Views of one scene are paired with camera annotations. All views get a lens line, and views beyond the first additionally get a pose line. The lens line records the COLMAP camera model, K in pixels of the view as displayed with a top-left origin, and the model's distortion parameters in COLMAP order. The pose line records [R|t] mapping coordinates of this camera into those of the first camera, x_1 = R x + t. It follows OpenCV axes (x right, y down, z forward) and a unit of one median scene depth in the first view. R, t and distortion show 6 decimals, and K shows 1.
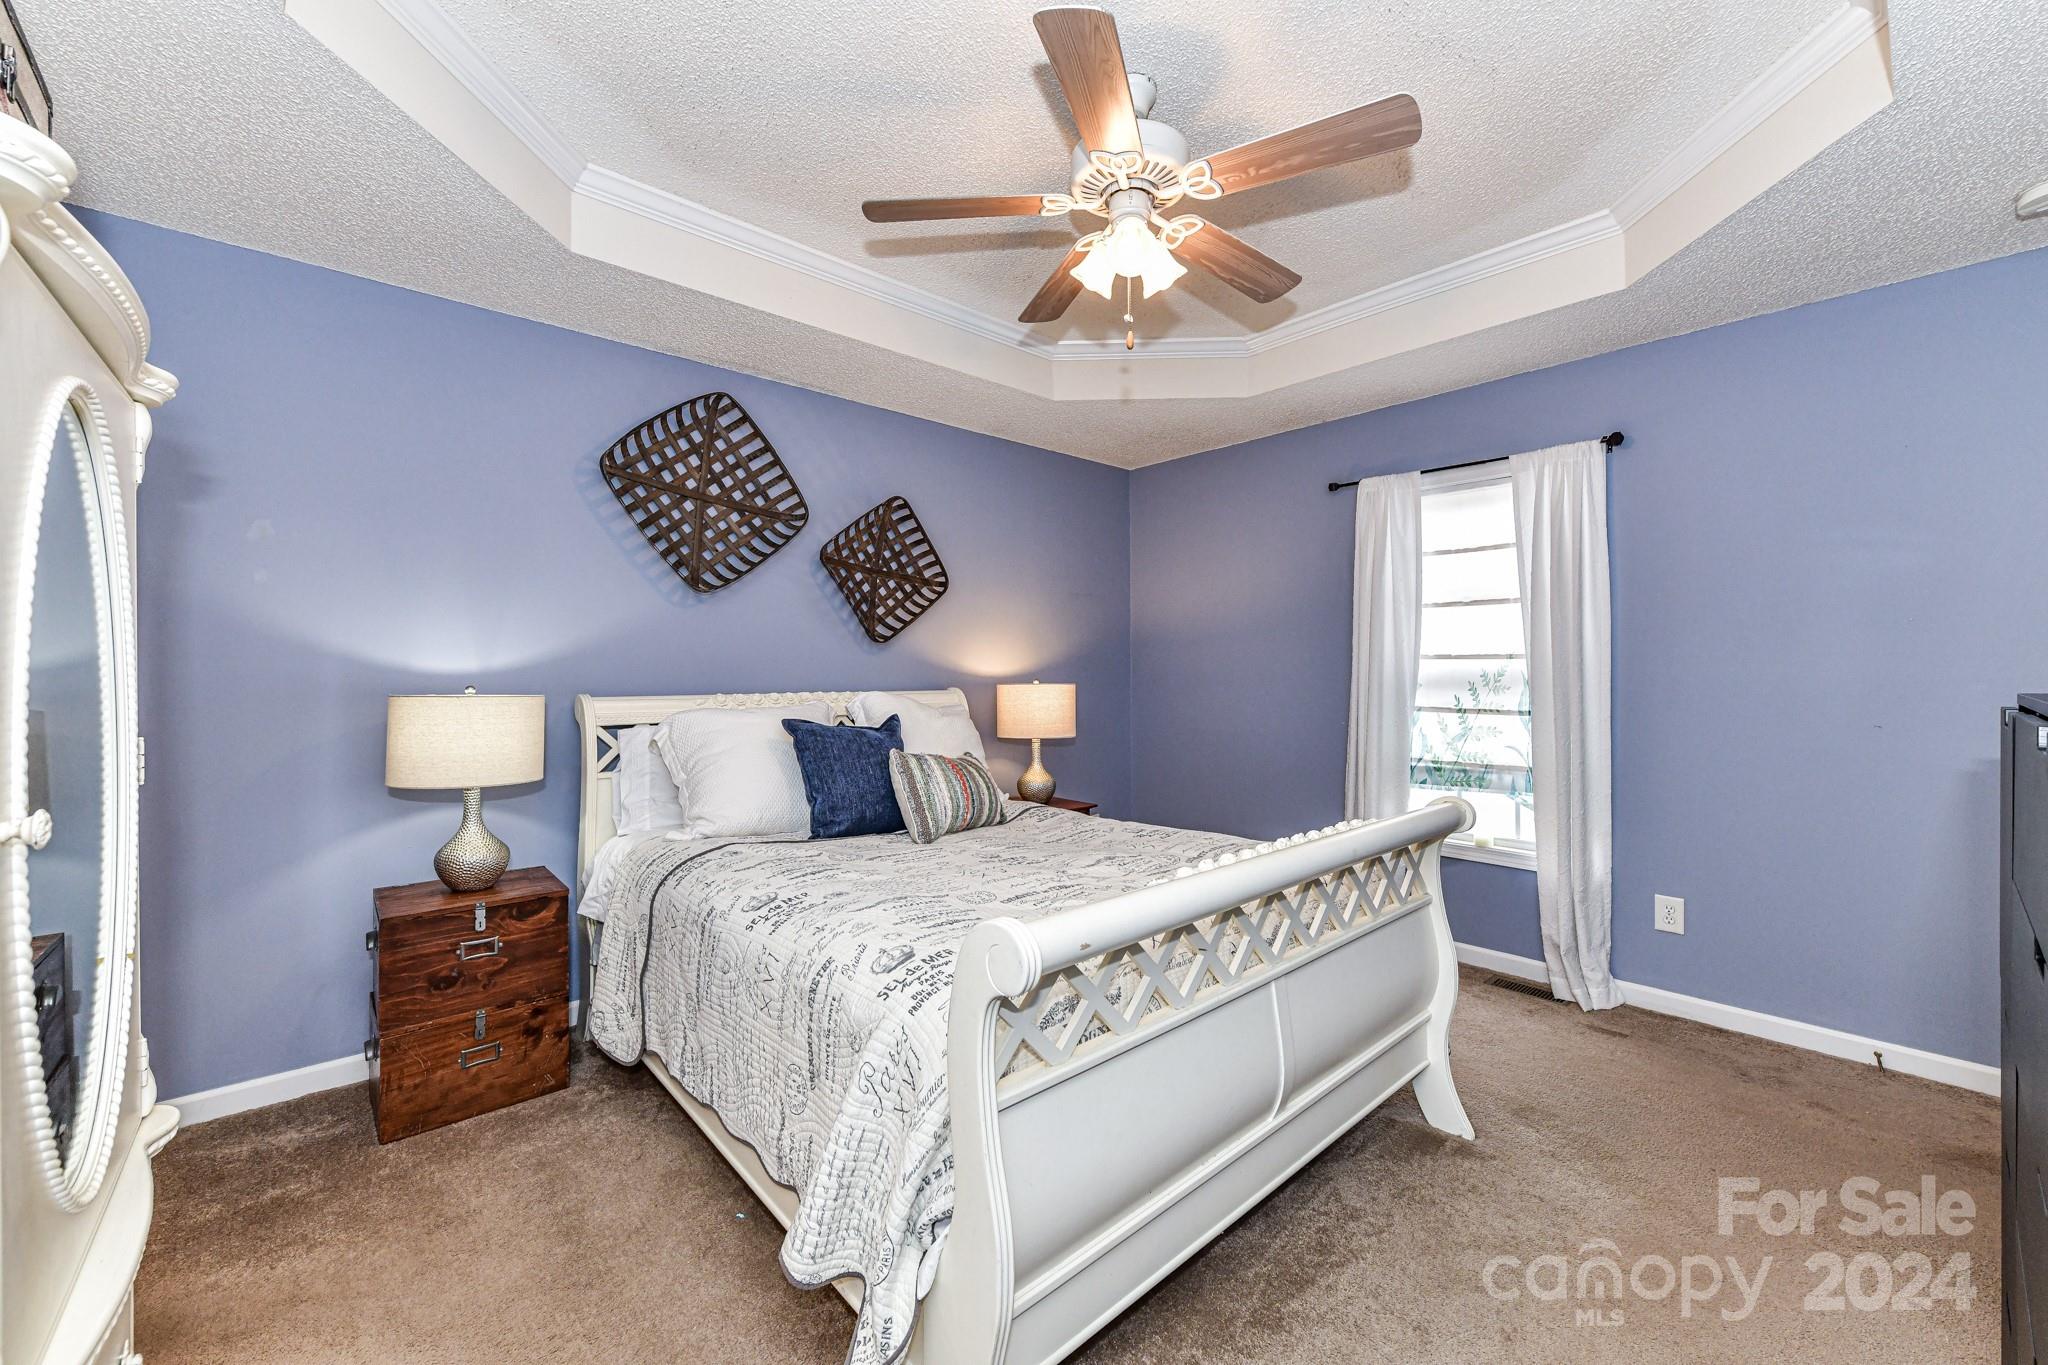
lens RADIAL K [[809.3, 0, 1035.7], [0, 809.3, 672.5], [0, 0, 1]] dist [0.005049, -0.001732]
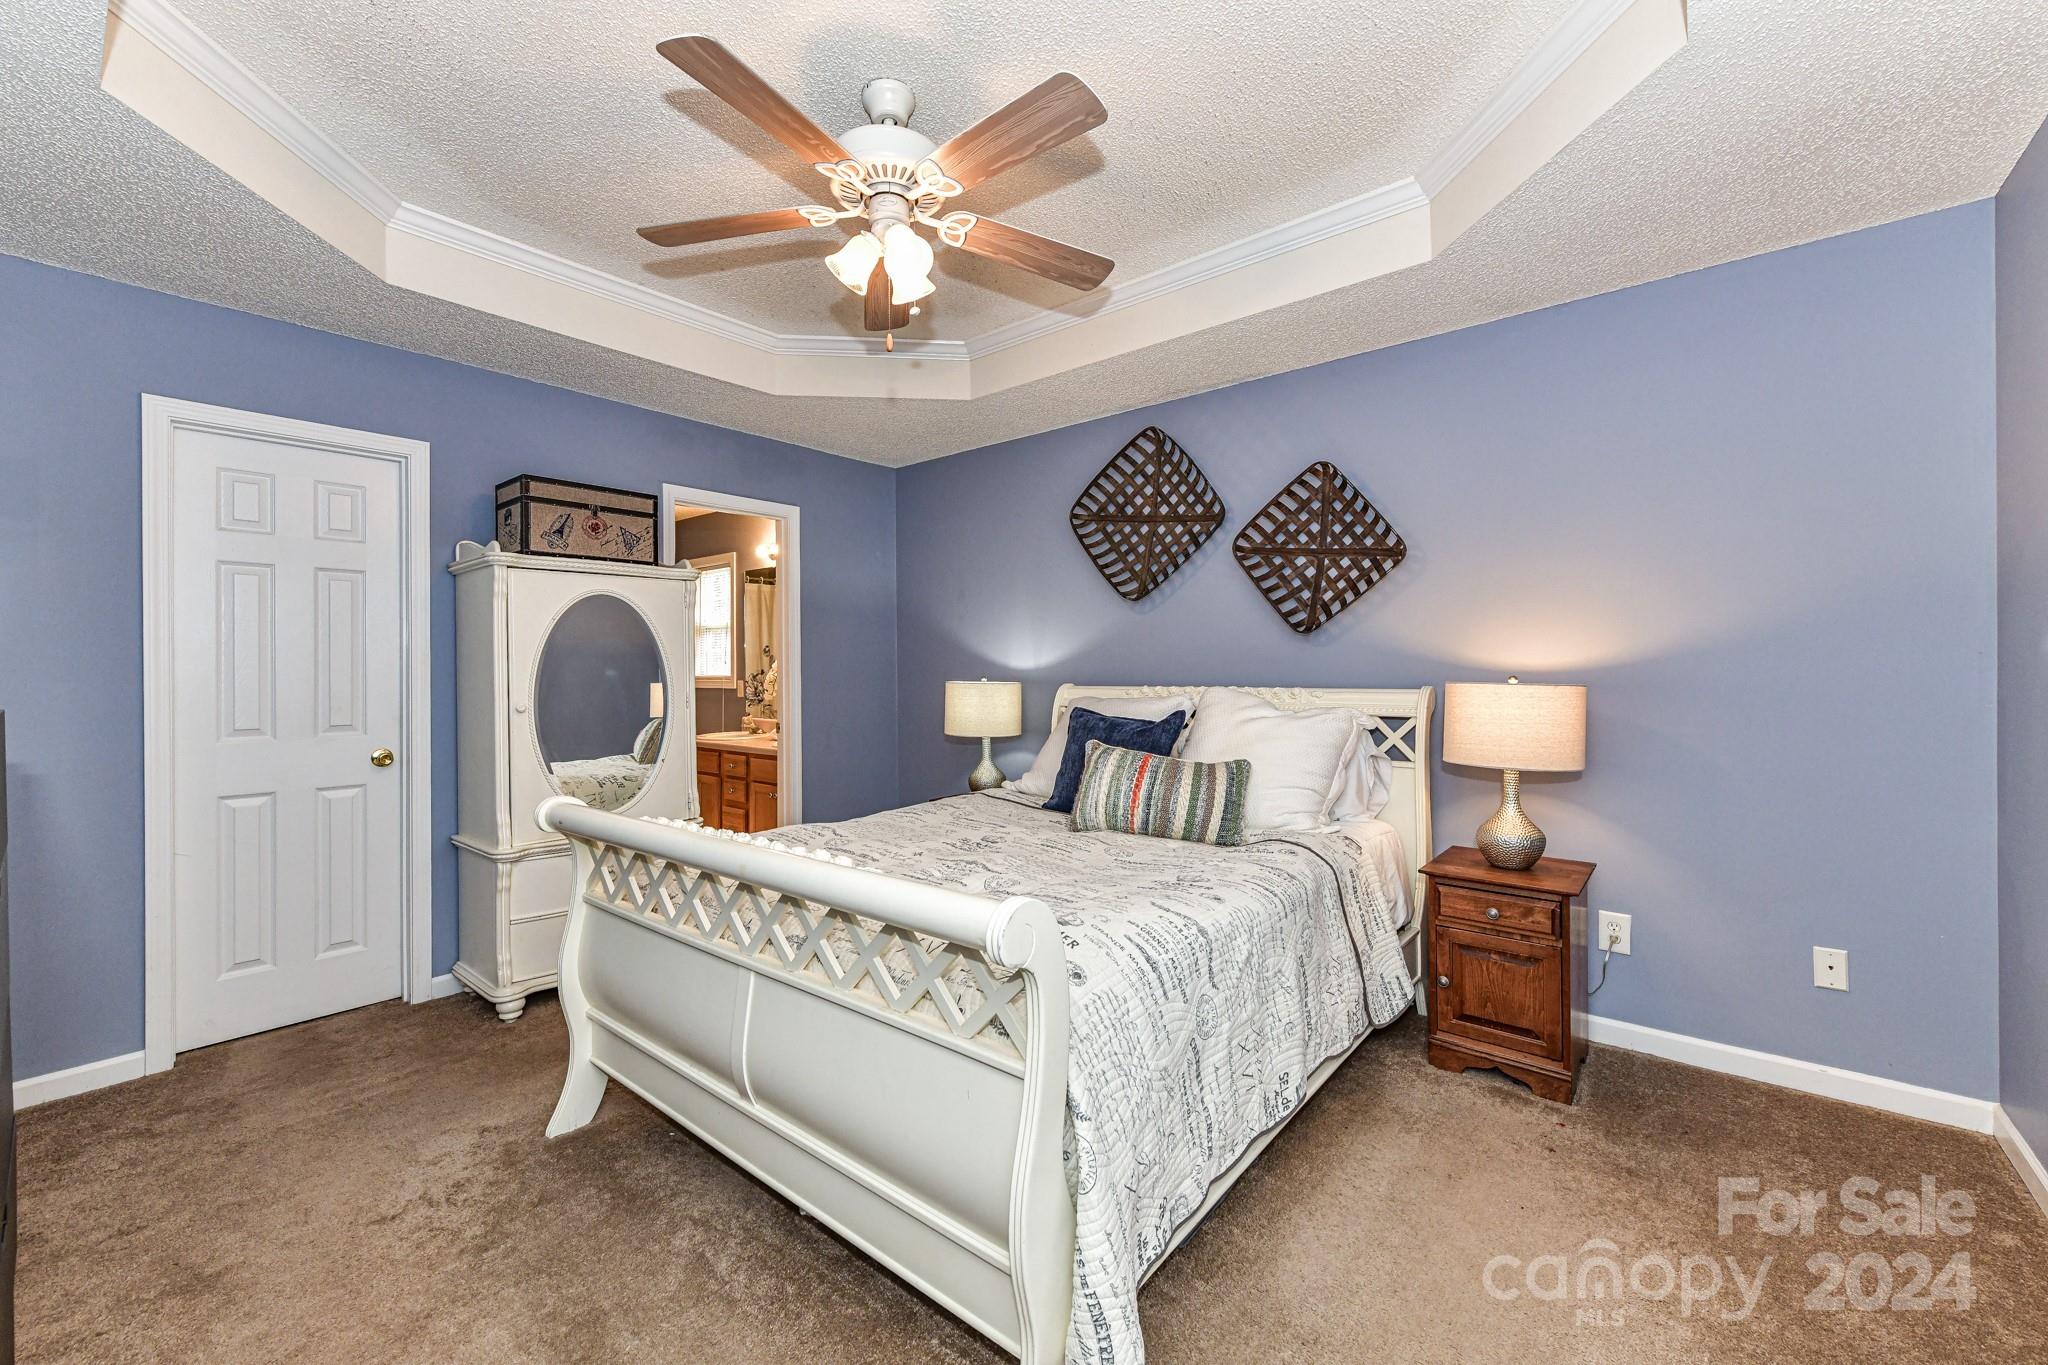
lens RADIAL K [[809.3, 0, 1035.4], [0, 809.3, 679.1], [0, 0, 1]] dist [0.005049, -0.001732]
pose [[0.157457, 0.012684, -0.987444, 0.685375], [0.009578, 0.999851, 0.014371, -0.001543], [0.987479, -0.011720, 0.157313, 0.602337]]
